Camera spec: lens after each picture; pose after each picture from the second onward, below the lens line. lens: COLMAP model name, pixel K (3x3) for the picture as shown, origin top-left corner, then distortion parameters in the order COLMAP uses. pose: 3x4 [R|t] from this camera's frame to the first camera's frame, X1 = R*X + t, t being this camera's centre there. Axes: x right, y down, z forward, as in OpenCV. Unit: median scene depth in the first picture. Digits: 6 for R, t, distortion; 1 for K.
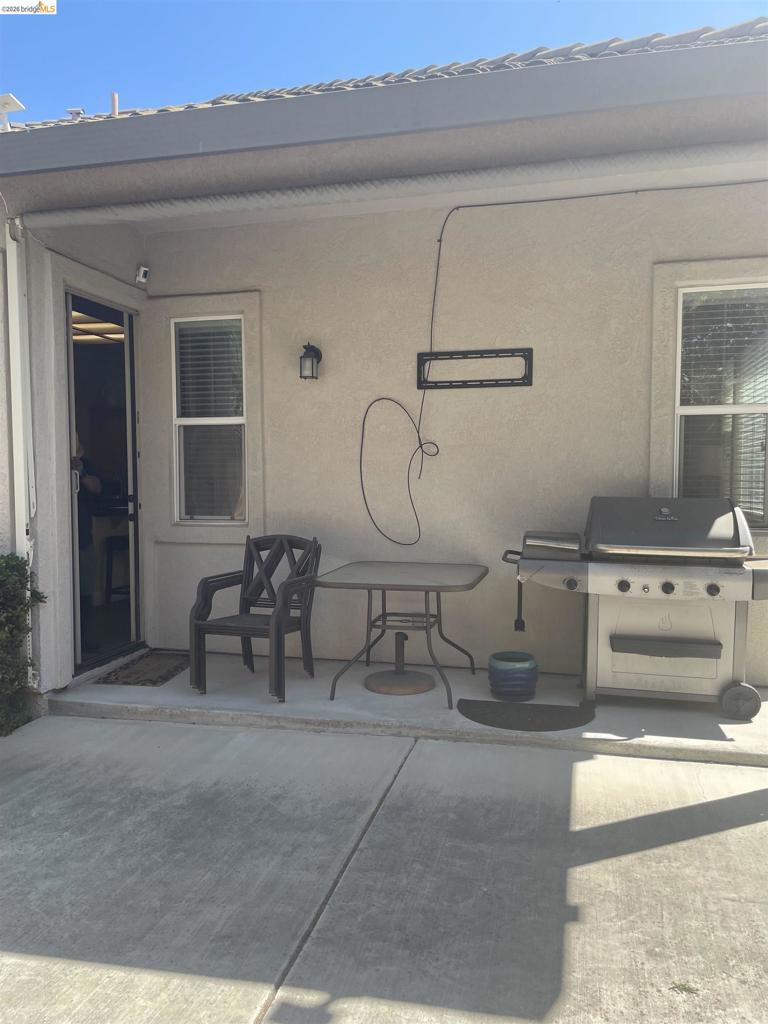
lens RADIAL K [[774.0, 0, 382.8], [0, 774.0, 518.9], [0, 0, 1]] dist [0.087456, -0.112966]
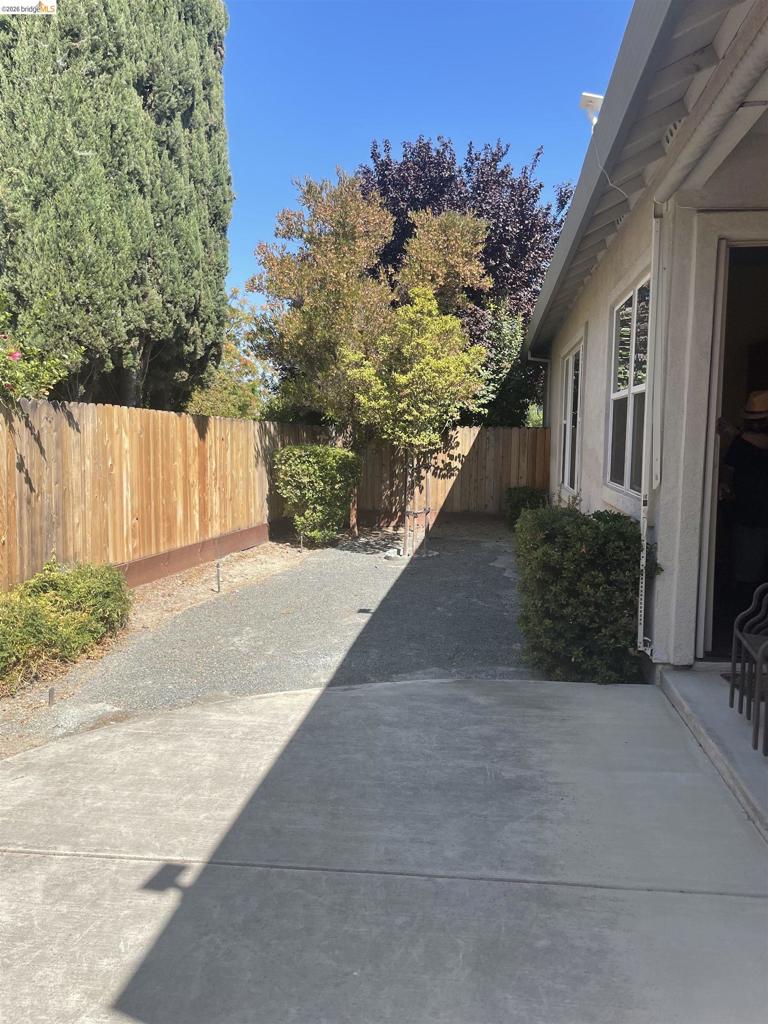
lens RADIAL K [[774.0, 0, 384.0], [0, 774.0, 509.3], [0, 0, 1]] dist [0.087456, -0.112966]
pose [[0.113785, 0.097018, -0.988757, 0.647703], [-0.063239, 0.993910, 0.090246, -0.056471], [0.991491, 0.052260, 0.119227, 0.662291]]
